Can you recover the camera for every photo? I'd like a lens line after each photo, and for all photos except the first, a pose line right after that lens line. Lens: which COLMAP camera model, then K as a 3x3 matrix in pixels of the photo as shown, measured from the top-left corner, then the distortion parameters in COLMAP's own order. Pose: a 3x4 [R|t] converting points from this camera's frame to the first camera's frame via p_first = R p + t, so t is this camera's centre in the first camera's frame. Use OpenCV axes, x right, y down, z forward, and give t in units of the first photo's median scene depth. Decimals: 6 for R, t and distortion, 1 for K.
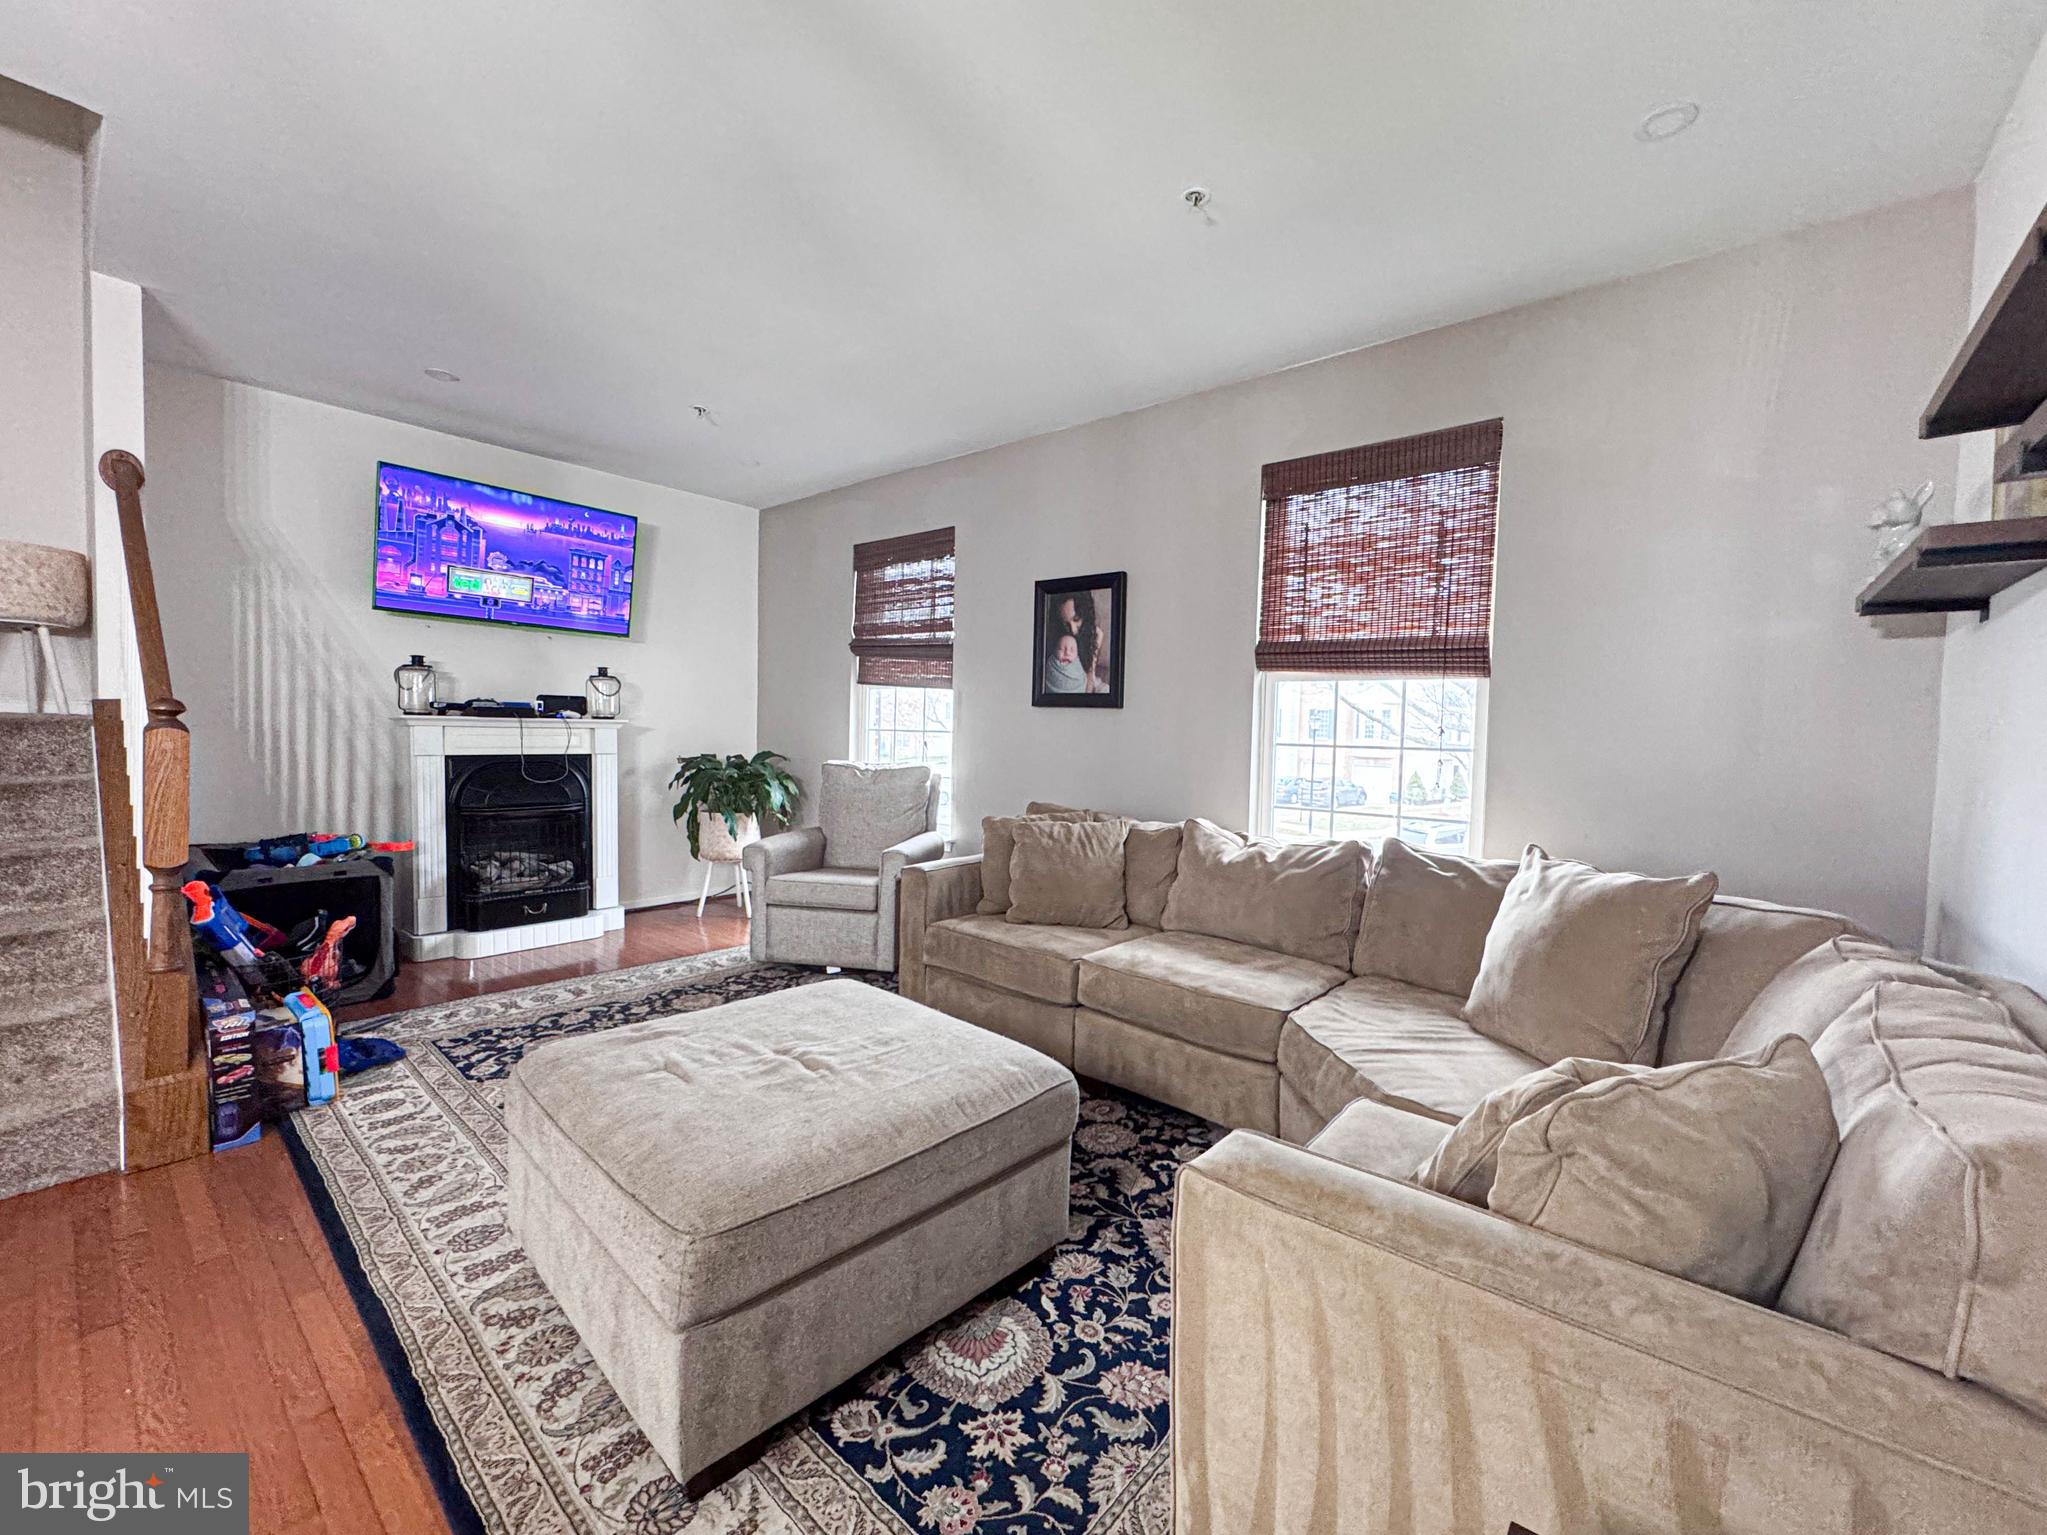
lens RADIAL K [[831.6, 0, 1023.5], [0, 831.6, 767.5], [0, 0, 1]] dist [-0.000352, -0.000166]
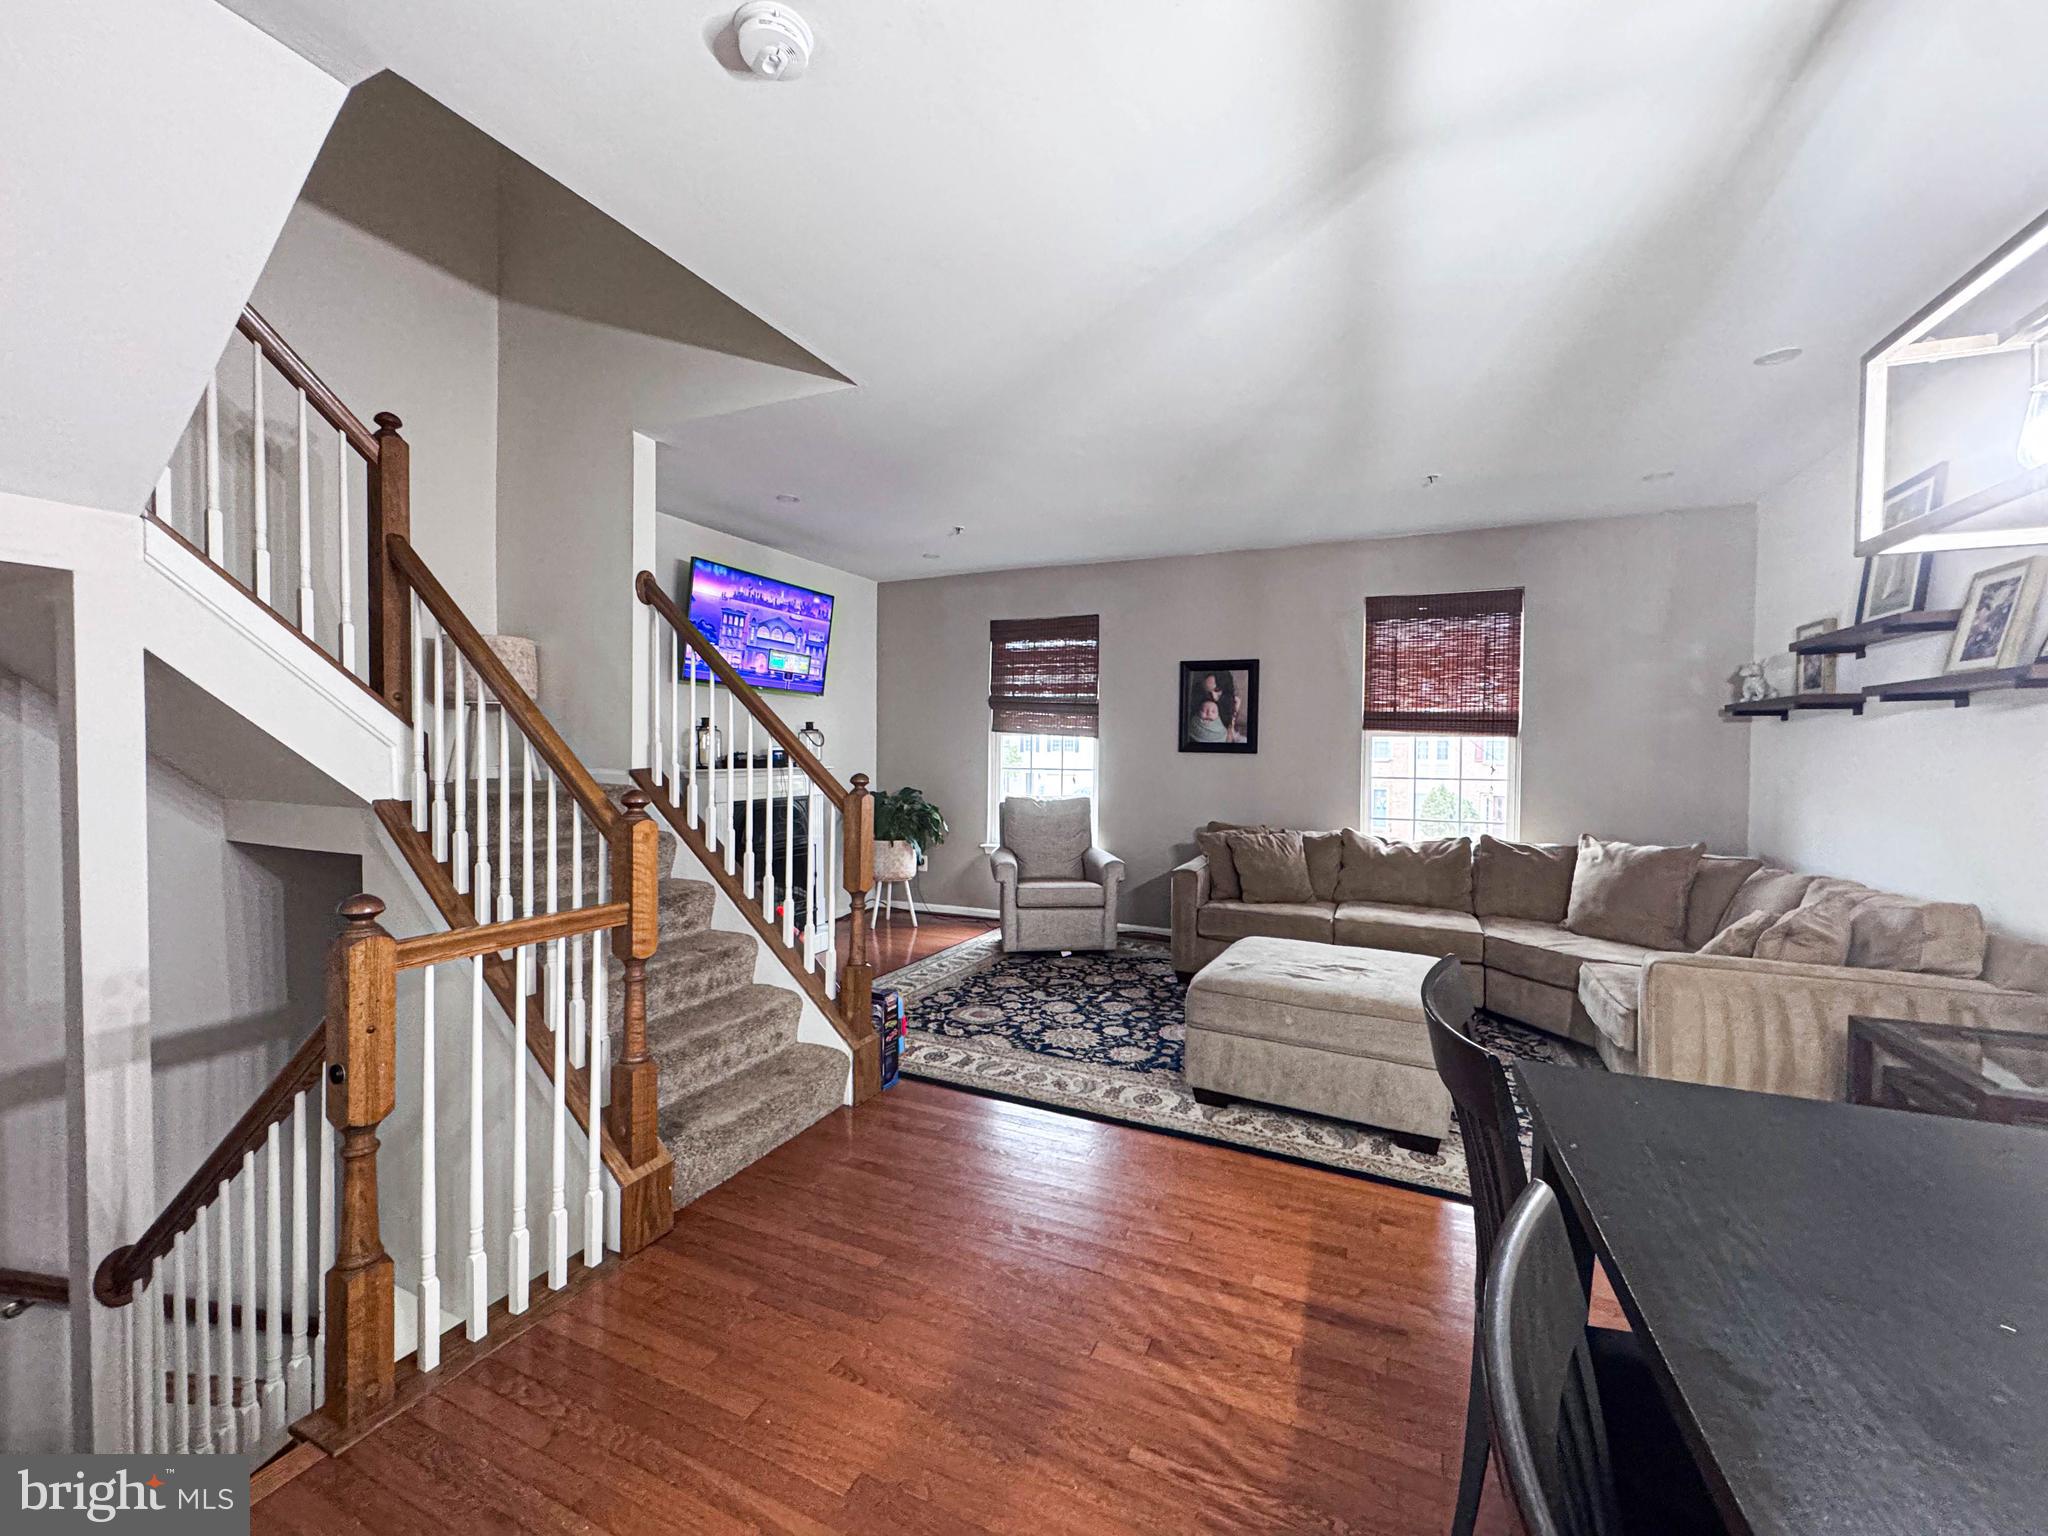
lens RADIAL K [[817.0, 0, 1026.6], [0, 817.0, 765.8], [0, 0, 1]] dist [-0.008709, 0.002834]
pose [[0.962810, -0.021769, 0.269300, -0.715814], [0.026934, 0.999517, -0.015501, -0.043261], [-0.268832, 0.022178, 0.962932, -0.278709]]
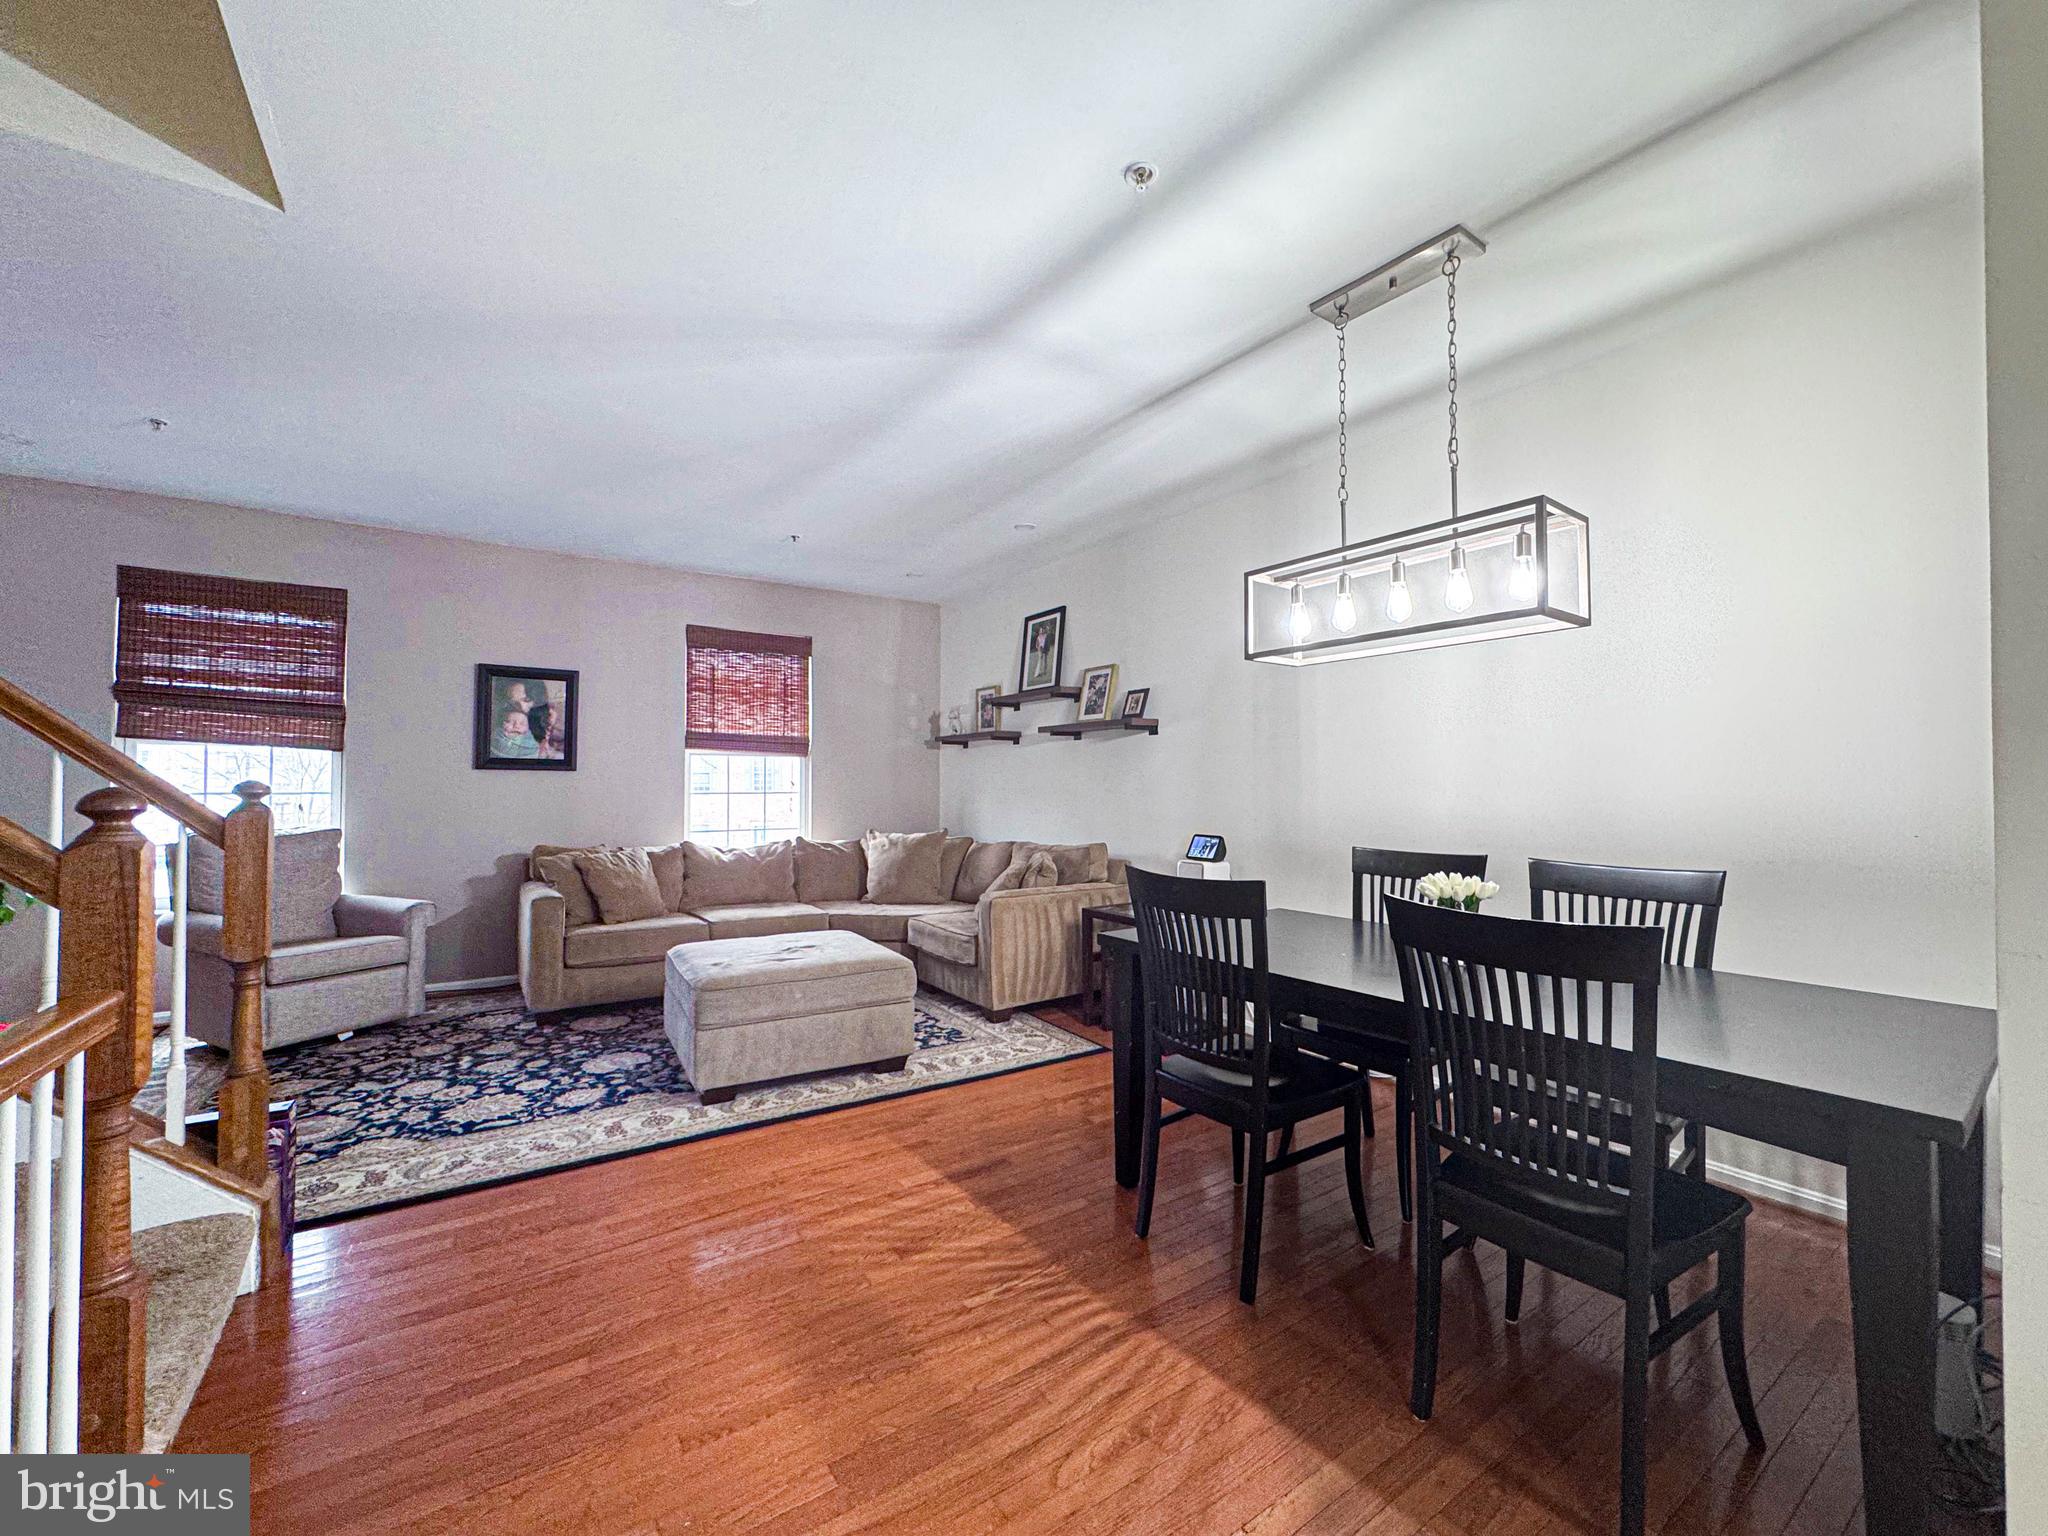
lens RADIAL K [[816.7, 0, 1019.4], [0, 816.7, 767.1], [0, 0, 1]] dist [0.000760, 0.000102]
pose [[0.274290, -0.003090, 0.961642, -1.065952], [0.050703, 0.998650, -0.011253, -0.028418], [-0.960309, 0.051845, 0.274077, -0.063845]]
